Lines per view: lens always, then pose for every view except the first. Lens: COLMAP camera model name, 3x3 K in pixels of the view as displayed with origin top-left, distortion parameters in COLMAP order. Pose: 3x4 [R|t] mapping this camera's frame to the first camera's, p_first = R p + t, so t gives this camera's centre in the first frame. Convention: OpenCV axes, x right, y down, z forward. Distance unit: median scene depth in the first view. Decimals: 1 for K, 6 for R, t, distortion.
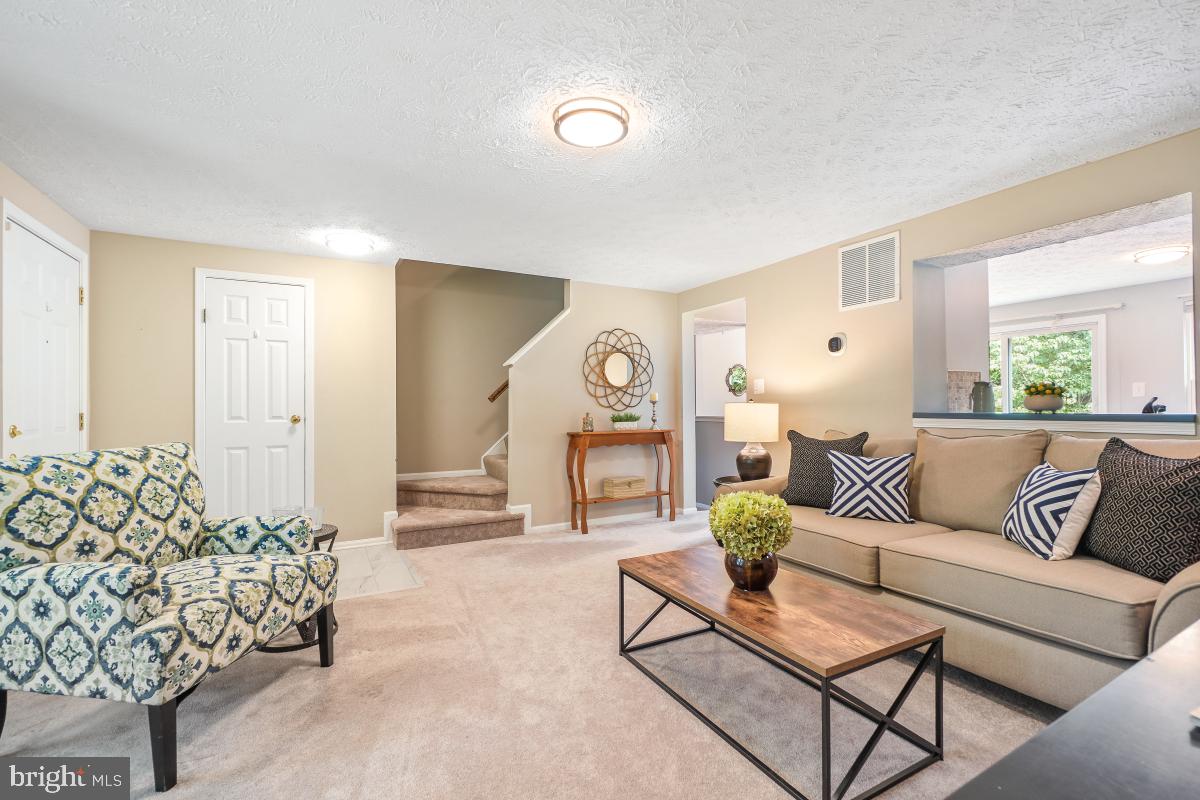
lens RADIAL K [[528.7, 0, 611.2], [0, 528.7, 399.0], [0, 0, 1]] dist [-0.000995, -0.000227]
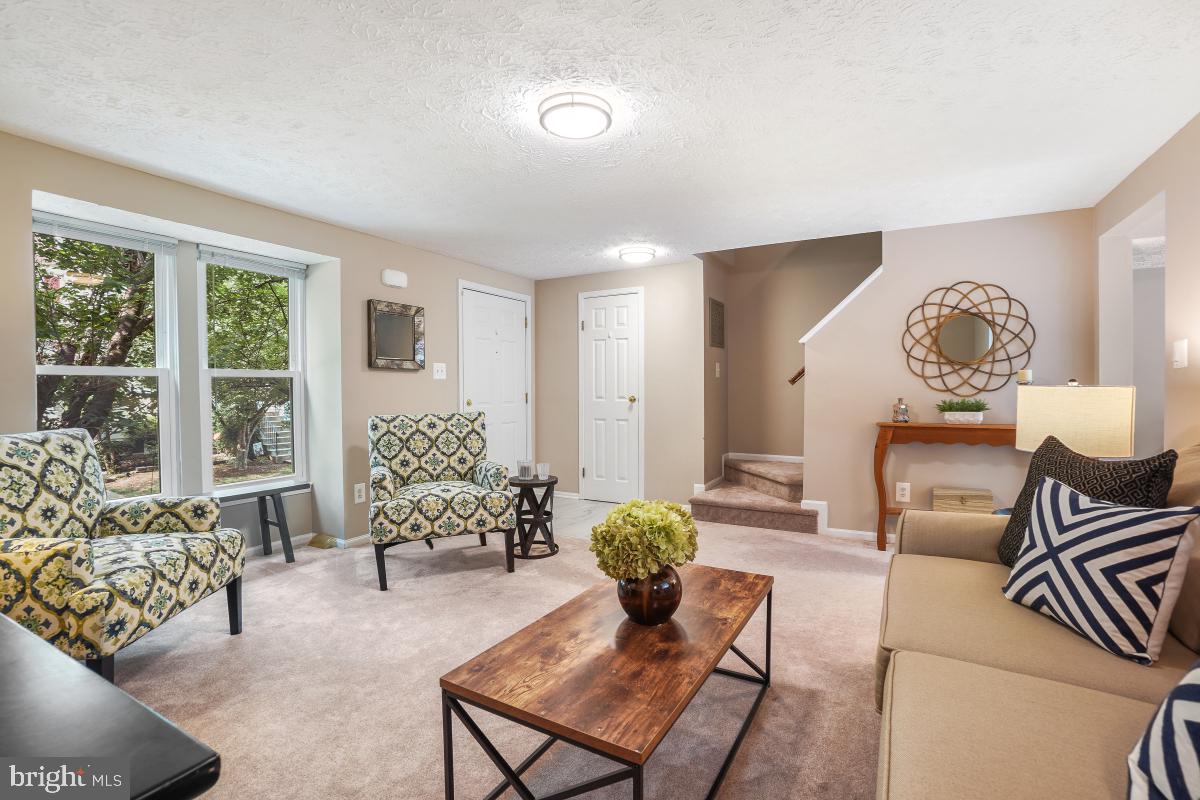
lens RADIAL K [[532.9, 0, 600.0], [0, 532.9, 400.0], [0, 0, 1]] dist [-0.037157, 0.000402]
pose [[0.525211, 0.020127, -0.850734, 0.477831], [0.011844, 0.999451, 0.030957, -0.000575], [0.850890, -0.026335, 0.524684, 0.277034]]
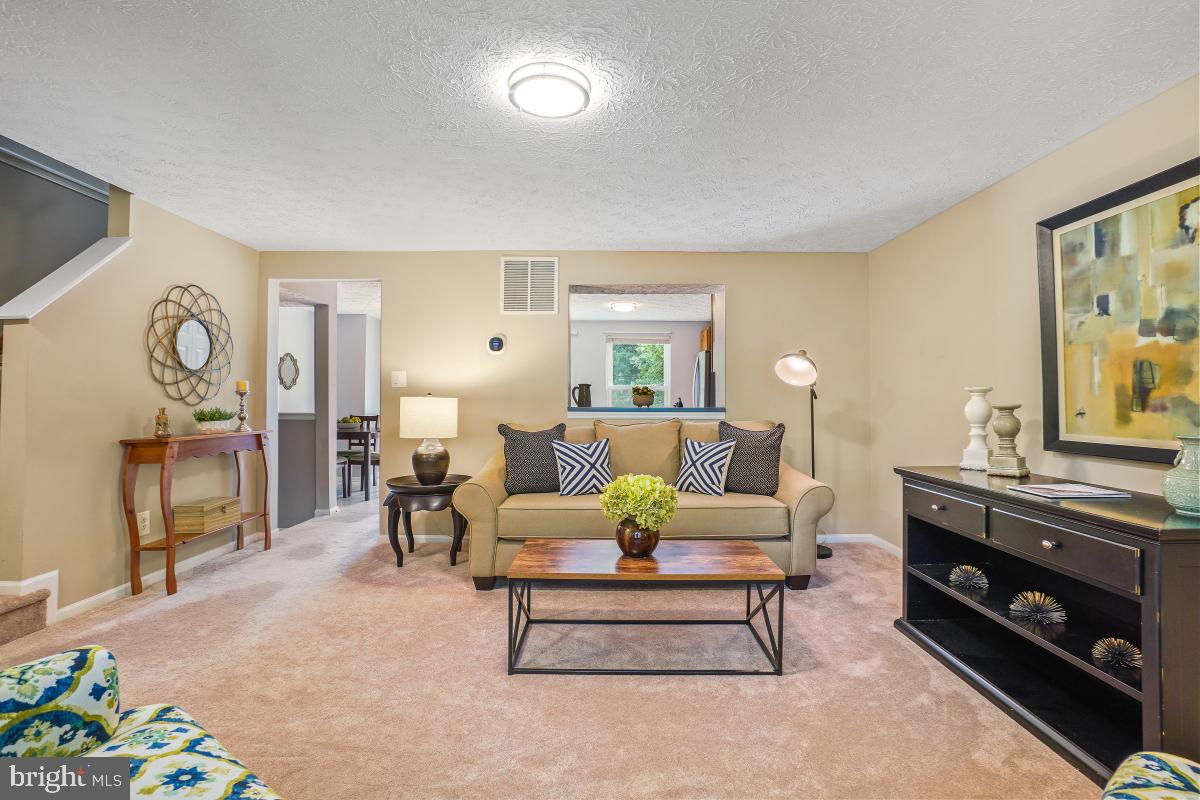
lens RADIAL K [[564.7, 0, 600.5], [0, 564.7, 393.5], [0, 0, 1]] dist [-0.051615, 0.020294]
pose [[0.480102, 0.021367, 0.876952, -0.475890], [-0.019953, 0.999711, -0.013434, 0.008615], [-0.876986, -0.011048, 0.480390, 0.261190]]
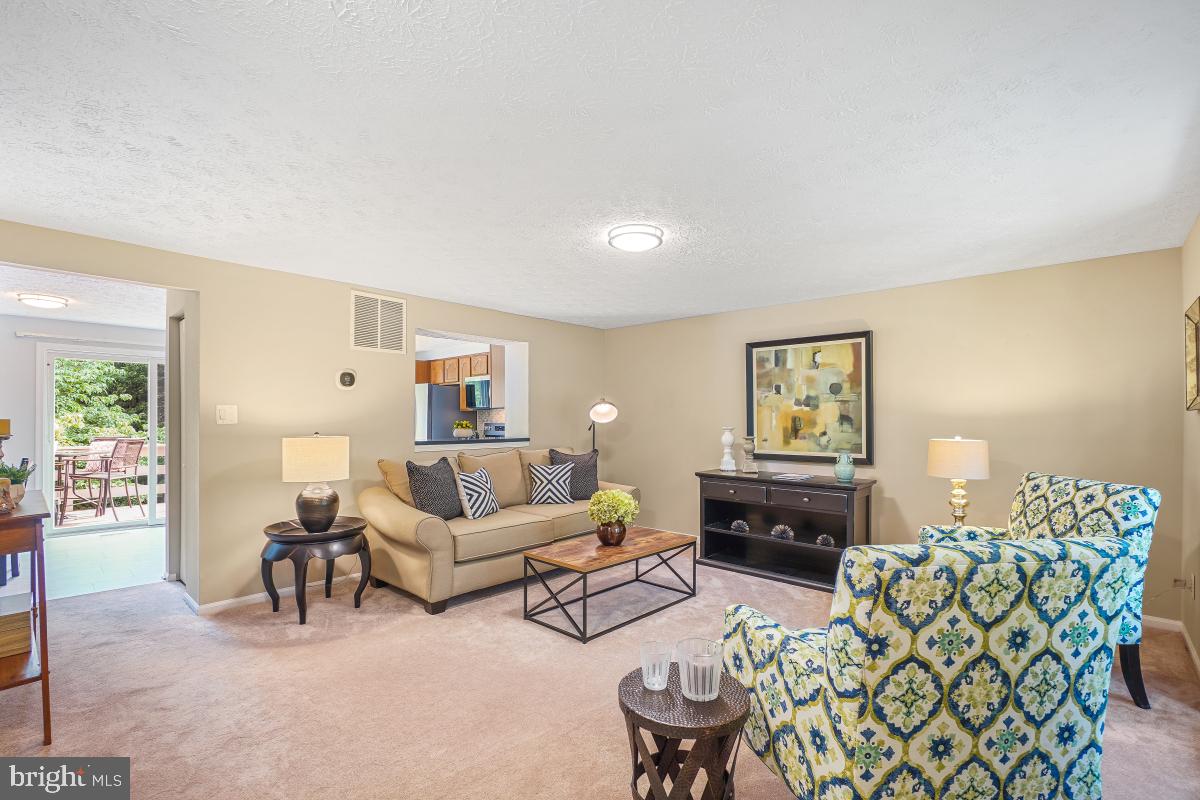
lens RADIAL K [[522.8, 0, 617.7], [0, 522.8, 421.5], [0, 0, 1]] dist [0.000154, -0.000019]
pose [[-0.319402, 0.004027, 0.947611, -0.731255], [-0.012669, 0.999883, -0.008519, -0.016951], [-0.947534, -0.014726, -0.319314, 0.817765]]
